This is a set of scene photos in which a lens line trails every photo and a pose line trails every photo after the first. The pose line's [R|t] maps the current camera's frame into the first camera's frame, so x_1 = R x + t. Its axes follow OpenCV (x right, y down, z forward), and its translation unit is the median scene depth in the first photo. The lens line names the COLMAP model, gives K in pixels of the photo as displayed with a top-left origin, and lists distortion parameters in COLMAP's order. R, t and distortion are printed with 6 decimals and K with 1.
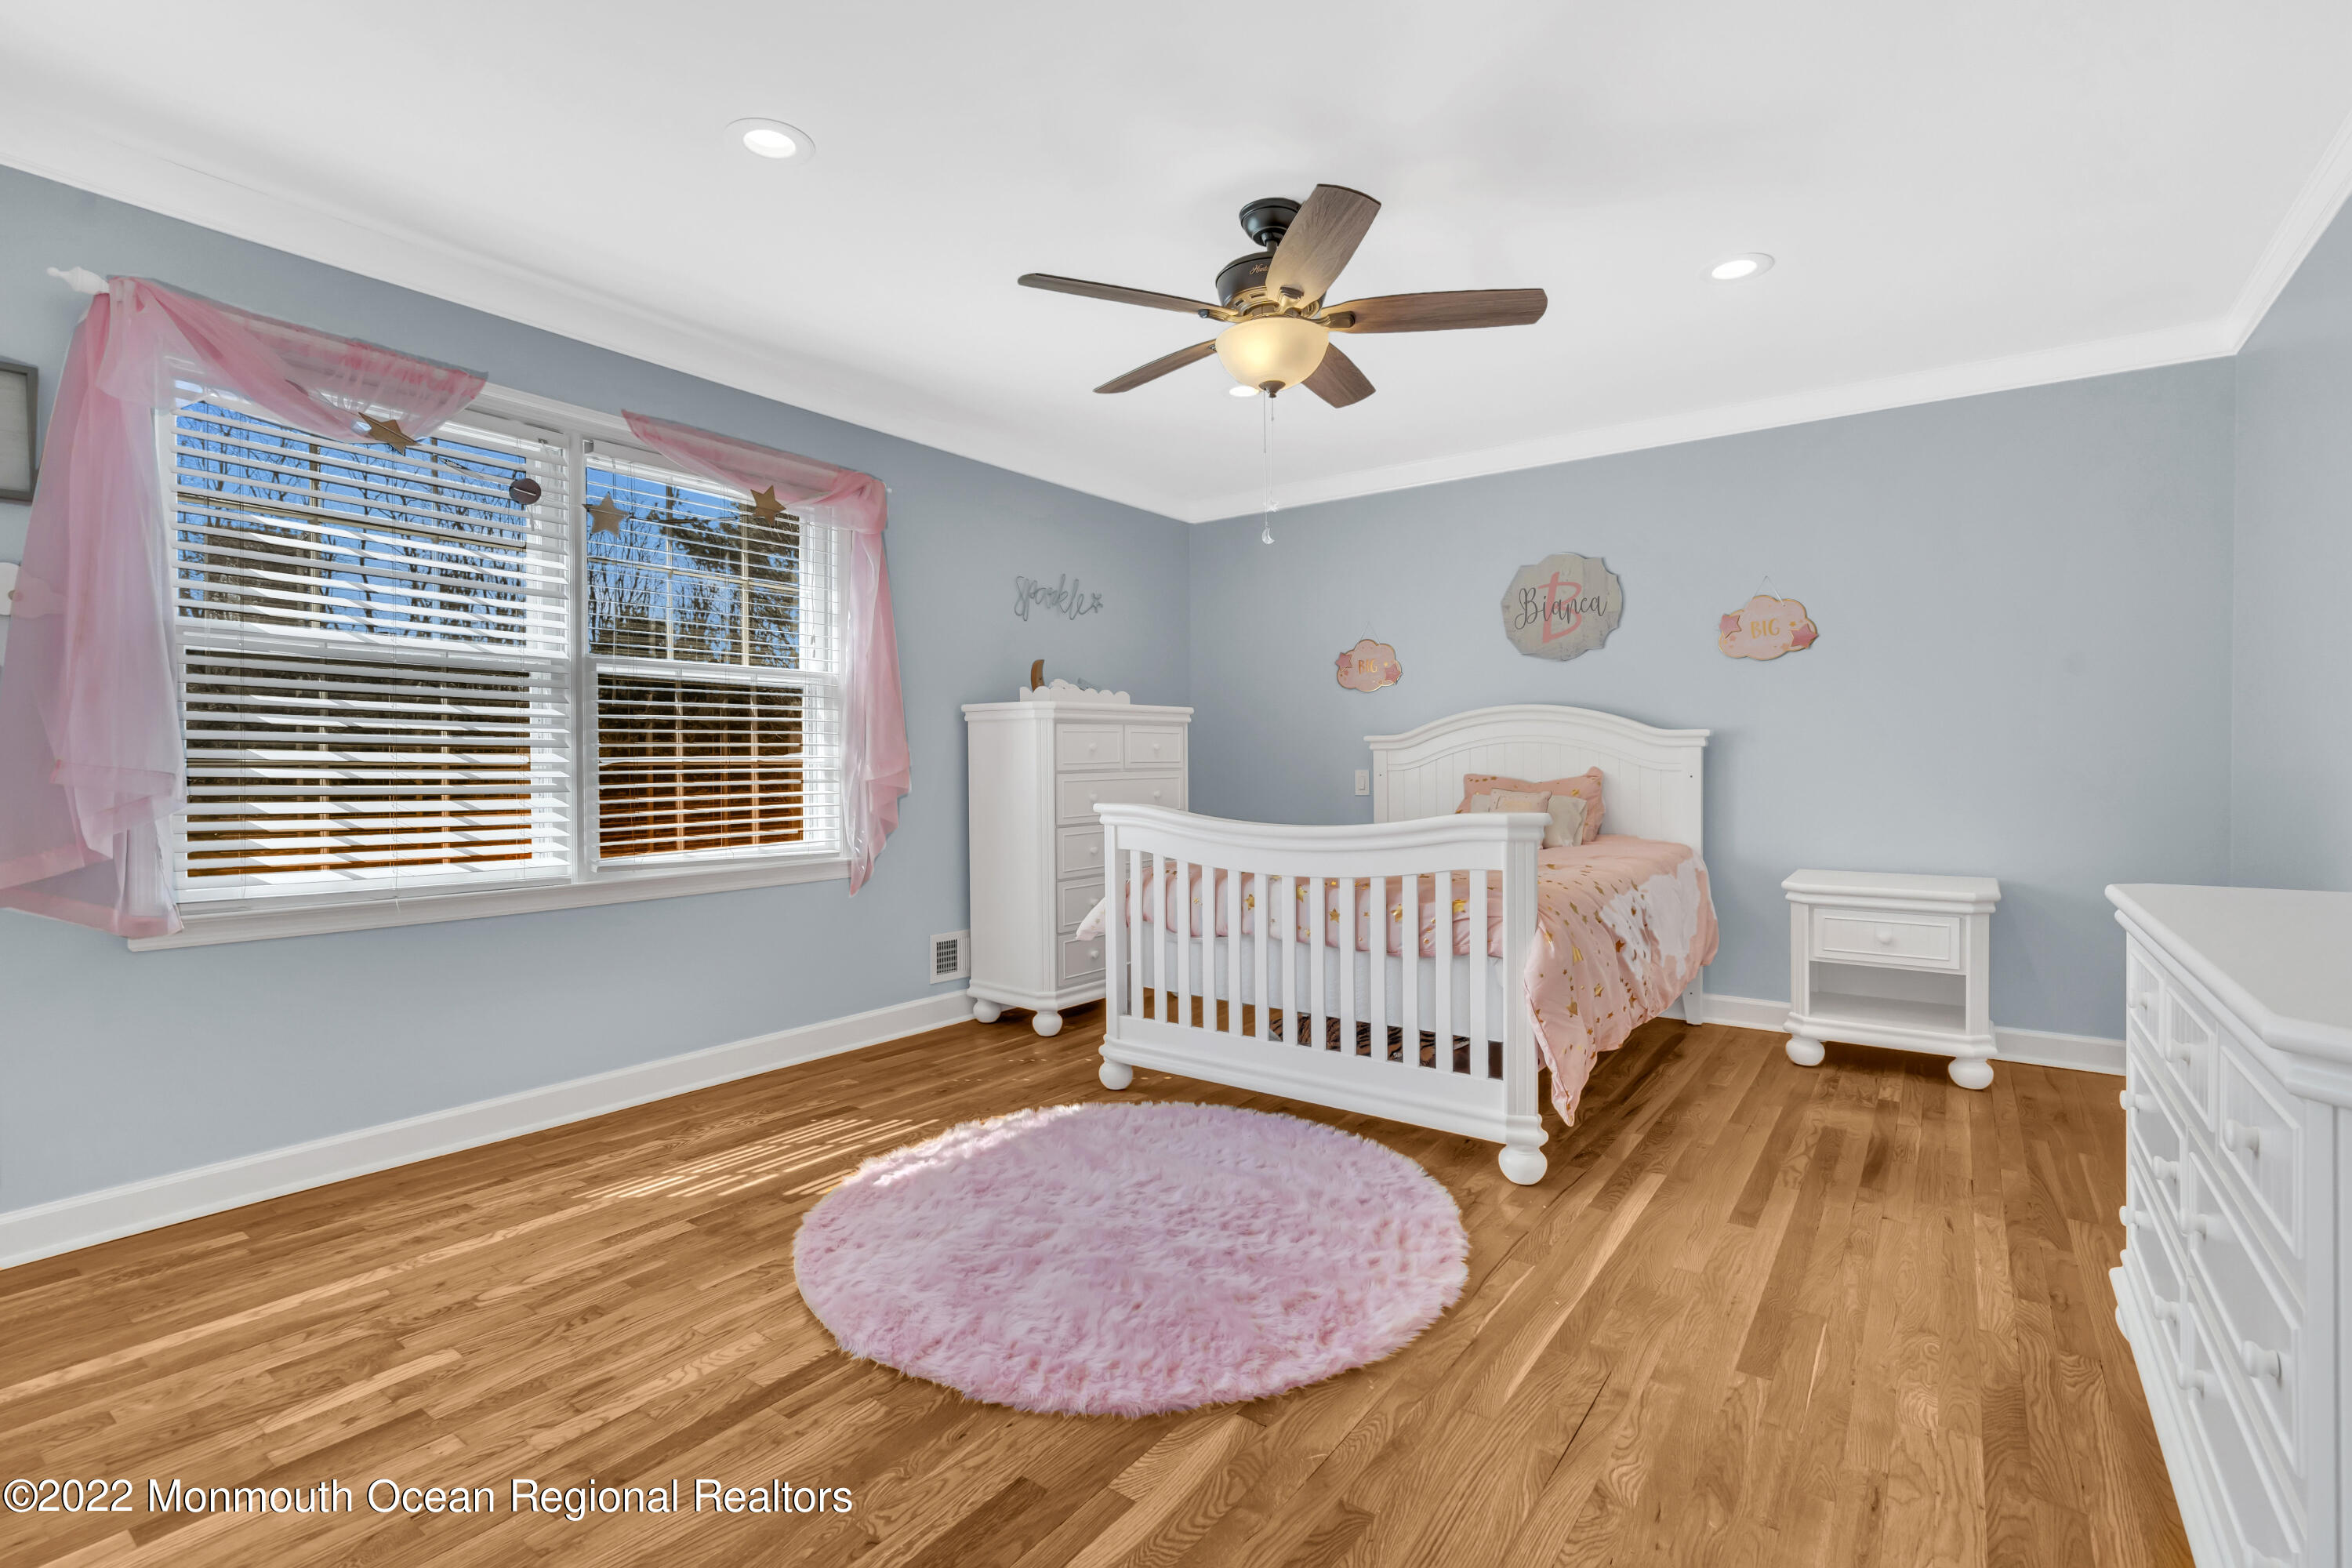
lens RADIAL K [[1077.6, 0, 1176.4], [0, 1077.6, 776.1], [0, 0, 1]] dist [0.001680, 0.000389]
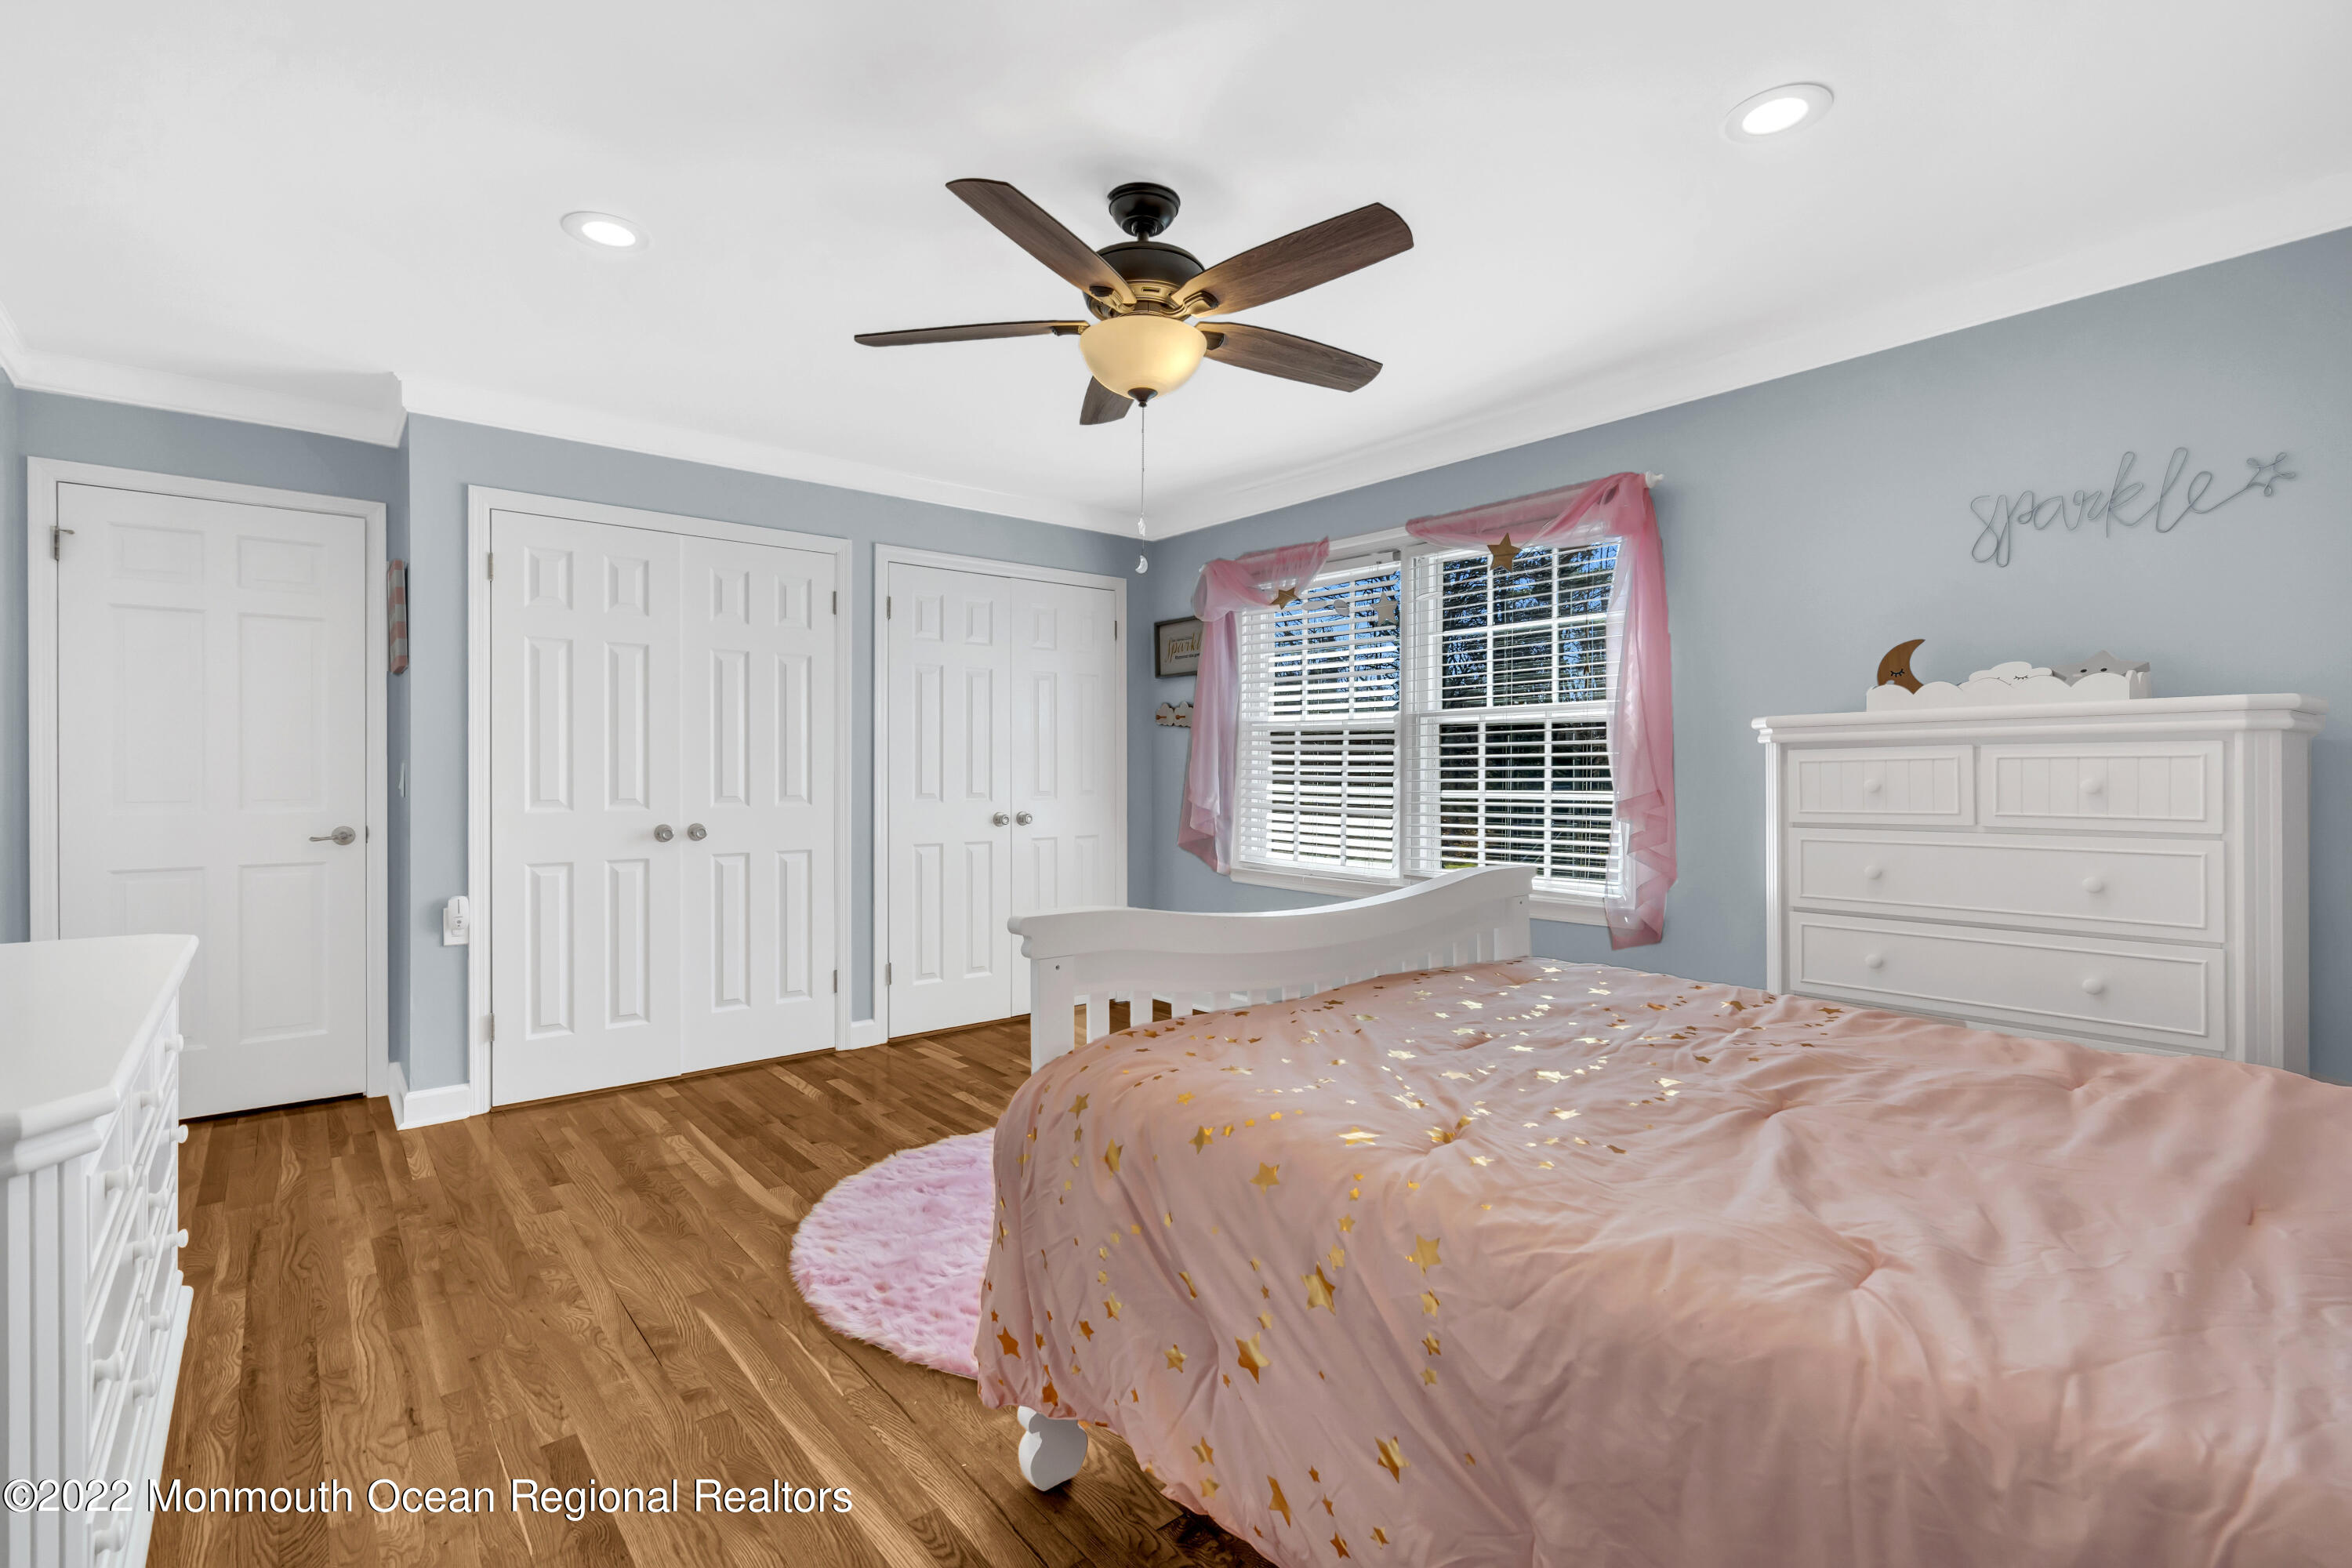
lens RADIAL K [[1077.6, 0, 1176.4], [0, 1077.6, 776.1], [0, 0, 1]] dist [0.001680, 0.000389]
pose [[-0.245273, 0.009456, -0.969408, 0.754775], [-0.012557, 0.999838, 0.012930, -0.045743], [0.969373, 0.015344, -0.245114, 0.995898]]
